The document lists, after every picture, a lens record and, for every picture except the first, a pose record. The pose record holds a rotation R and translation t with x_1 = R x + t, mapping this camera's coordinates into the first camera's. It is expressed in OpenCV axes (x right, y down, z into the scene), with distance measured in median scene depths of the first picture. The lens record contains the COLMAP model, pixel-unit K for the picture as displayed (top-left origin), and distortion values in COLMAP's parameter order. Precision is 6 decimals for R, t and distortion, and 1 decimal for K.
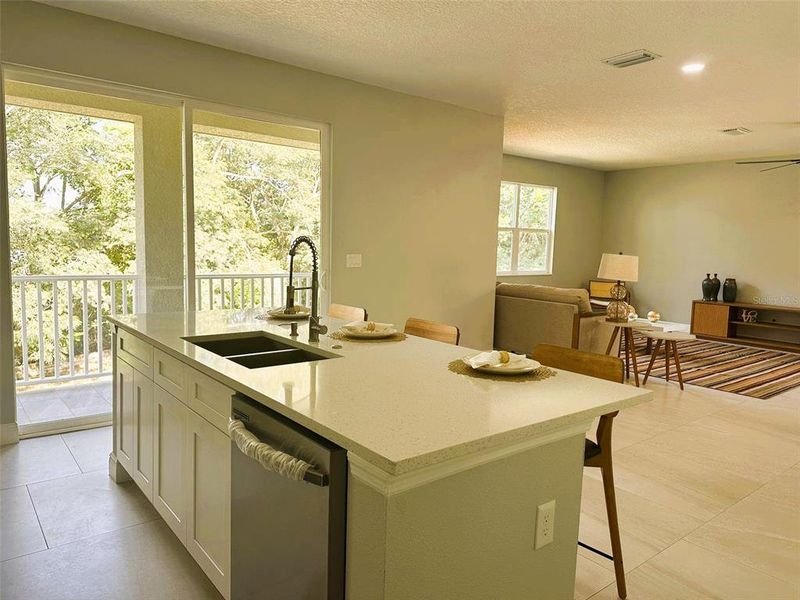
lens RADIAL K [[575.3, 0, 400.2], [0, 575.3, 299.6], [0, 0, 1]] dist [0.026151, -0.008868]
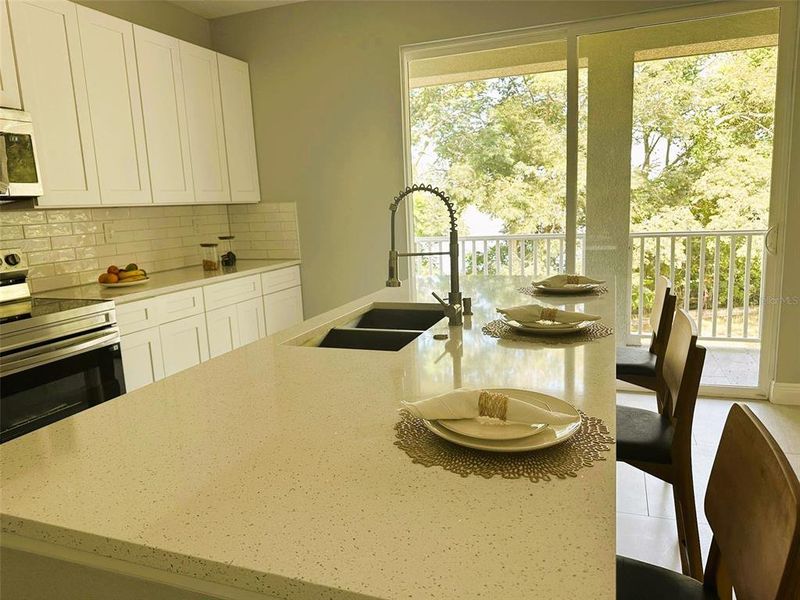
lens RADIAL K [[575.3, 0, 402.7], [0, 575.3, 304.7], [0, 0, 1]] dist [0.026151, -0.008868]
pose [[0.525962, 0.099364, -0.844684, 0.076264], [-0.028085, 0.994640, 0.099516, -0.004476], [0.850044, -0.028619, 0.525934, 0.093873]]
